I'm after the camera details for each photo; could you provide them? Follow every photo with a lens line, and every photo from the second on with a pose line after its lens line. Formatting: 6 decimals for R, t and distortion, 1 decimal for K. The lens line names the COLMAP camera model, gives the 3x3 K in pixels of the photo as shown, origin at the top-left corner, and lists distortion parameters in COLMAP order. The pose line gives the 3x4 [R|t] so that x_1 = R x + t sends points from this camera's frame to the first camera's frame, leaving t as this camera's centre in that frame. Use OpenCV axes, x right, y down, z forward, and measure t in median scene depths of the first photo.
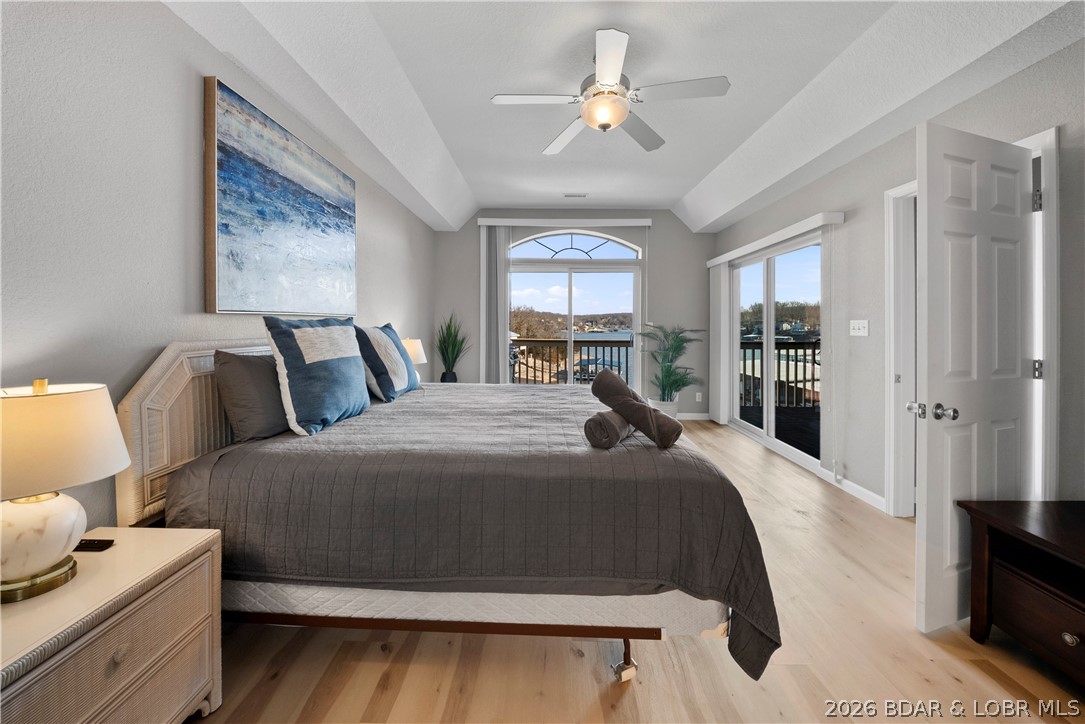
lens RADIAL K [[399.8, 0, 546.3], [0, 399.8, 327.5], [0, 0, 1]] dist [0.000949, -0.000038]
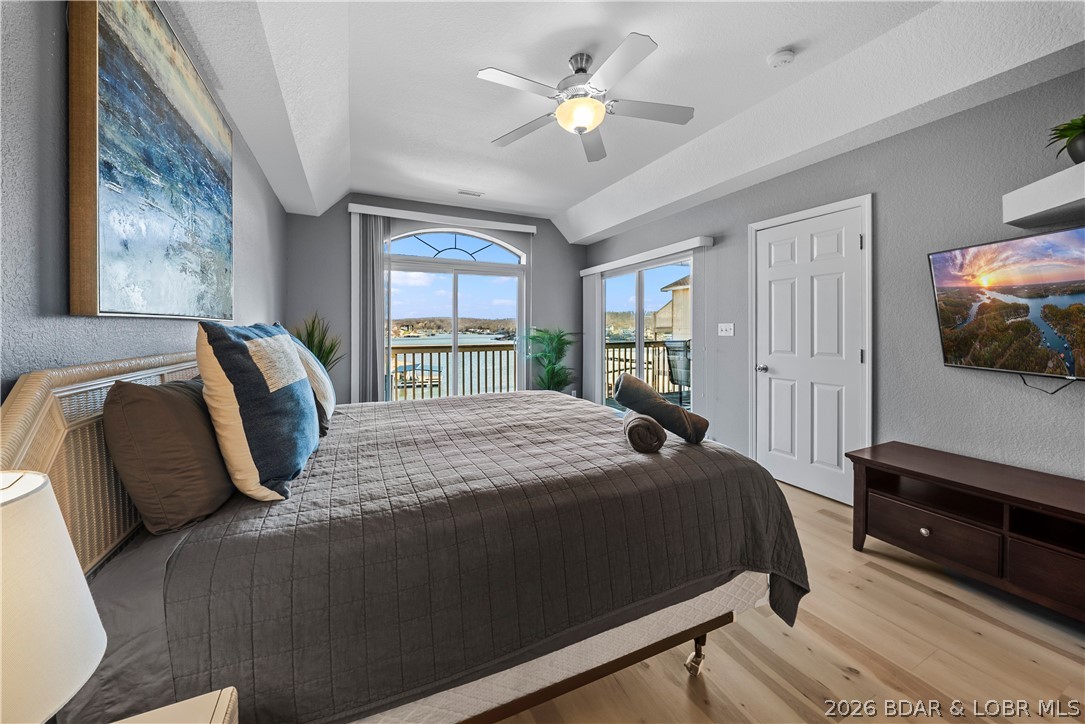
lens RADIAL K [[397.6, 0, 543.4], [0, 397.6, 330.5], [0, 0, 1]] dist [0.005627, -0.004726]
pose [[0.895584, -0.009937, 0.444781, -0.355739], [0.010859, 0.999941, 0.000475, -0.006254], [-0.444760, 0.004405, 0.895639, 0.146017]]
